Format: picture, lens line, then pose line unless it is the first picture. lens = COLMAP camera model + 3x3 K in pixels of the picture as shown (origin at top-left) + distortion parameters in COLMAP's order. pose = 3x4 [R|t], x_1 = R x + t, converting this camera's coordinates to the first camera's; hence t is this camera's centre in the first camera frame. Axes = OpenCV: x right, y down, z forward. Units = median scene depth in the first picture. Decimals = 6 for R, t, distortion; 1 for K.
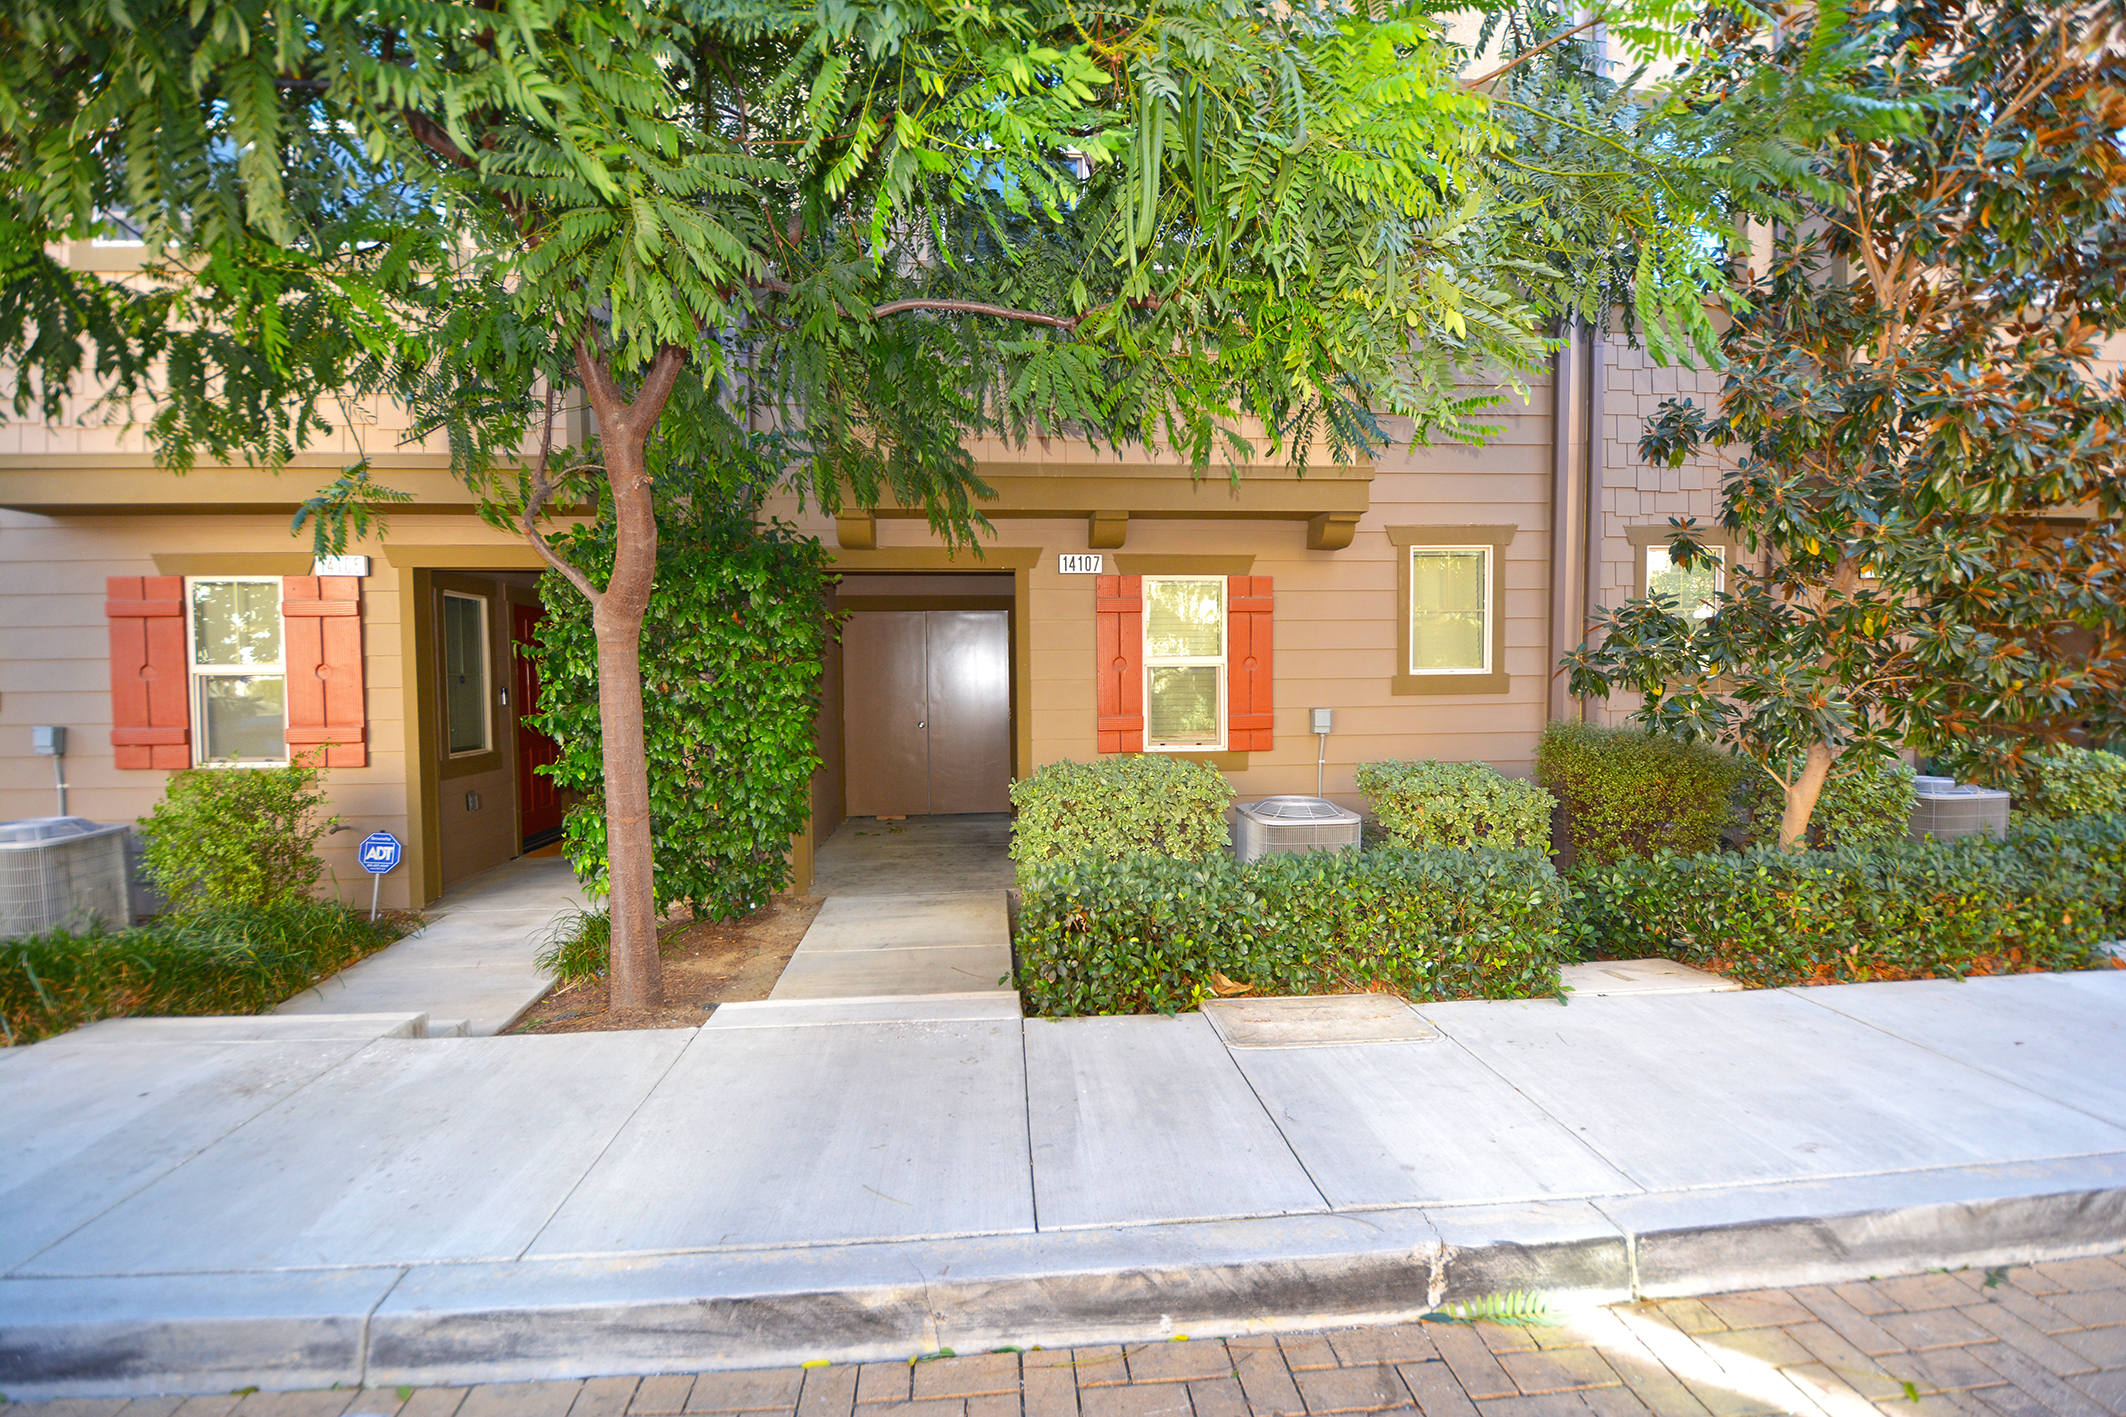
lens RADIAL K [[920.2, 0, 1066.0], [0, 920.2, 720.3], [0, 0, 1]] dist [0.023876, -0.028497]
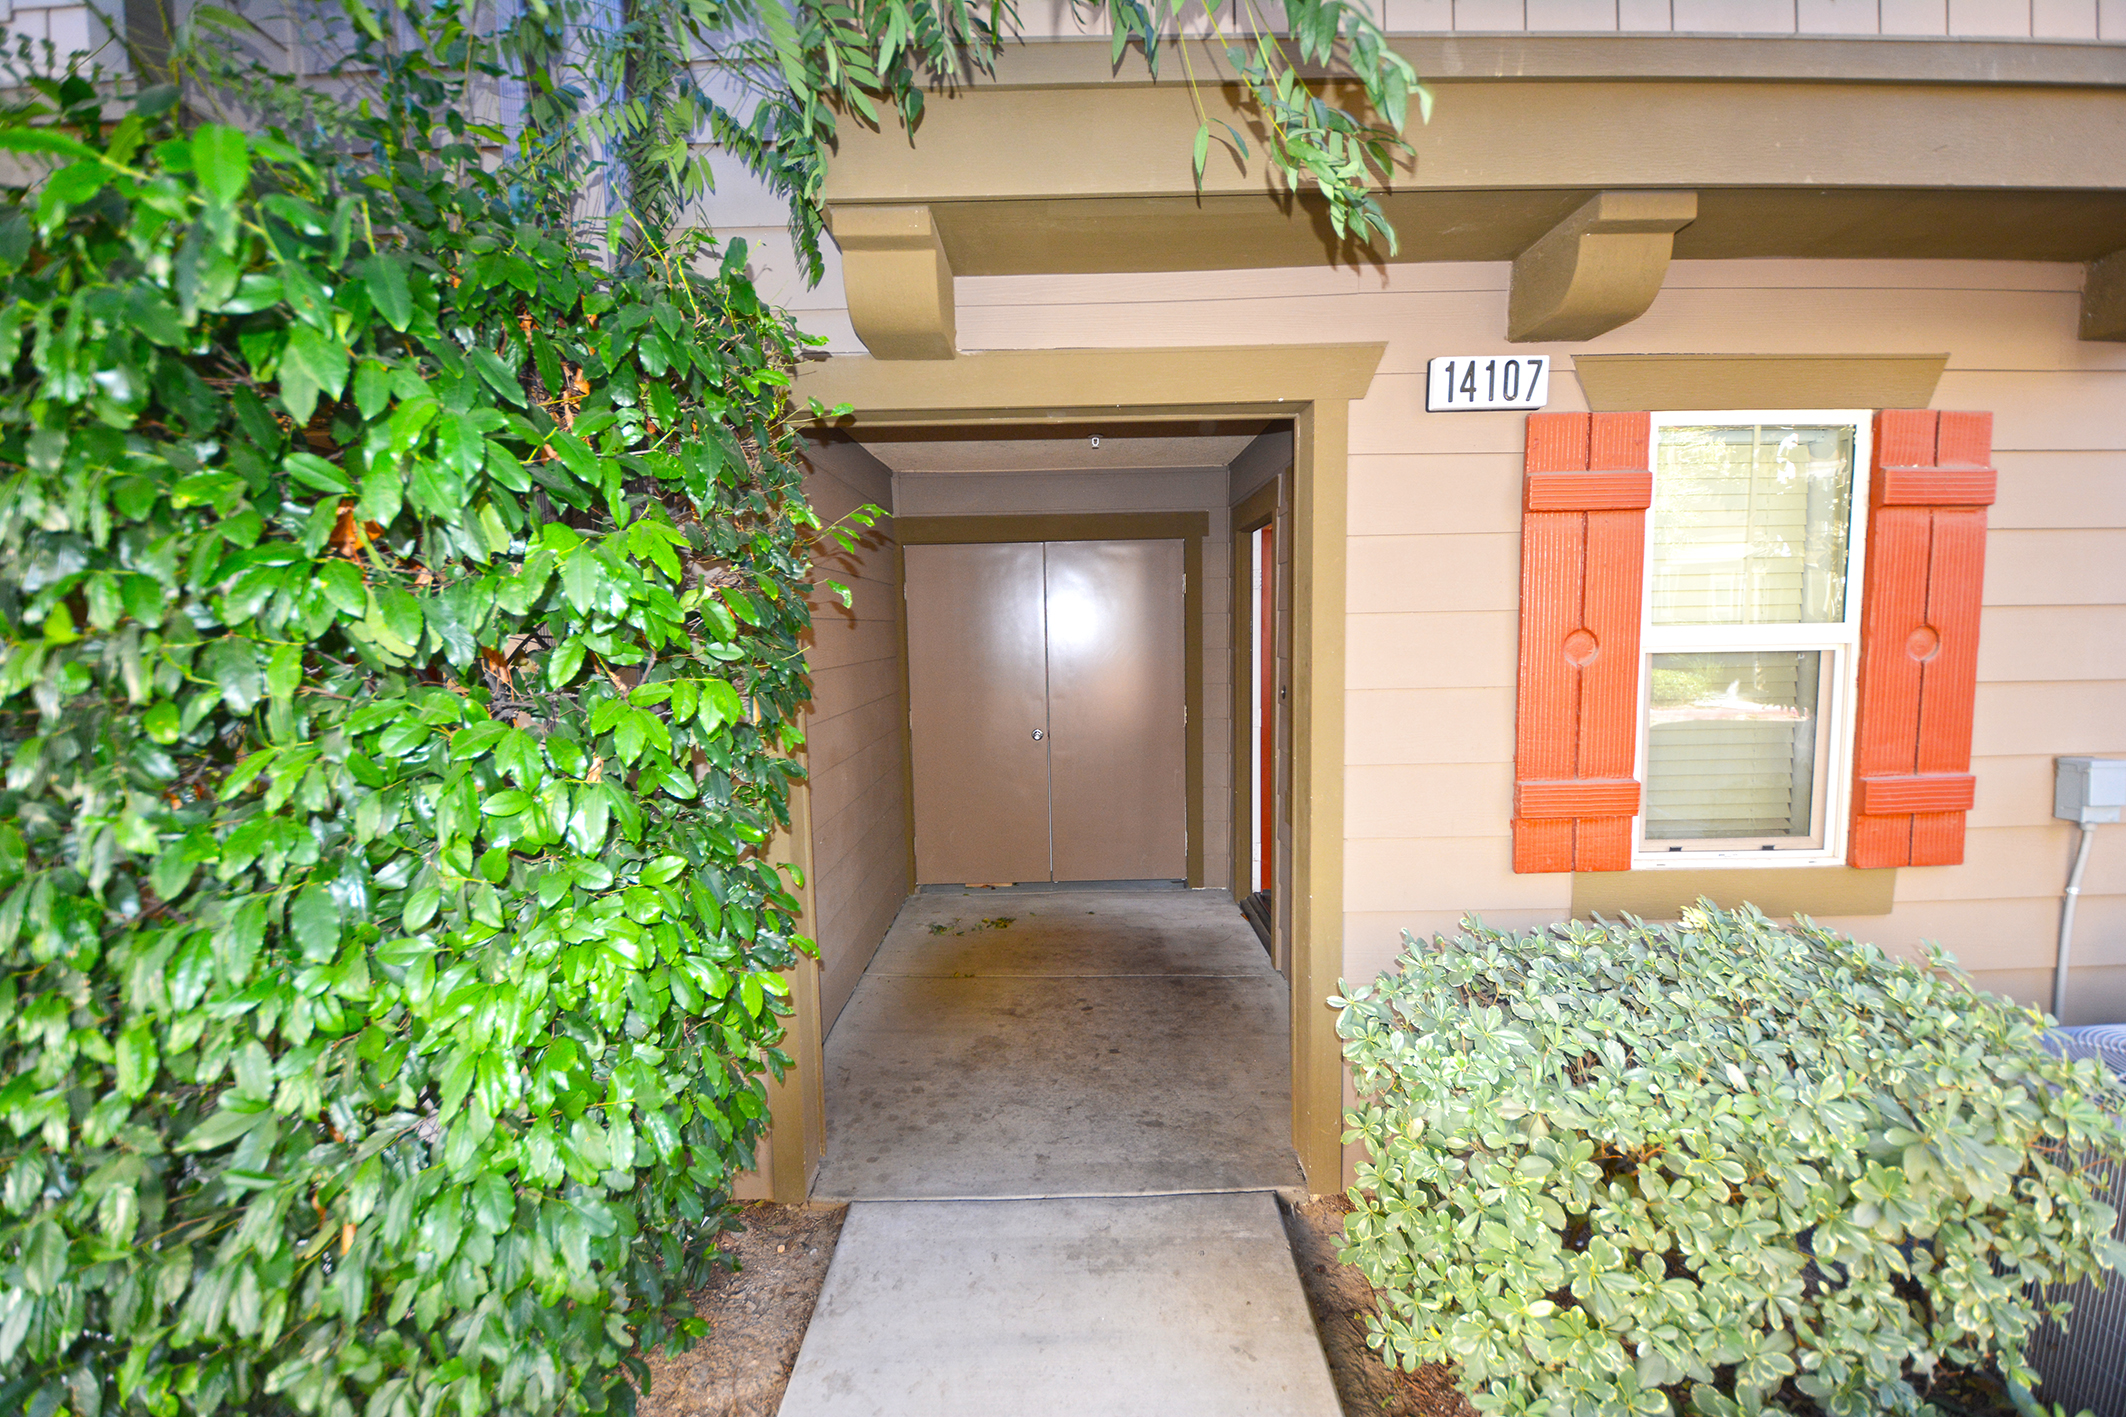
lens RADIAL K [[920.2, 0, 1066.0], [0, 920.2, 720.3], [0, 0, 1]] dist [0.023876, -0.028497]
pose [[0.995693, 0.000723, -0.092706, -0.120836], [0.003872, 0.998772, 0.049383, -0.050054], [0.092627, -0.049530, 0.994468, 0.591900]]
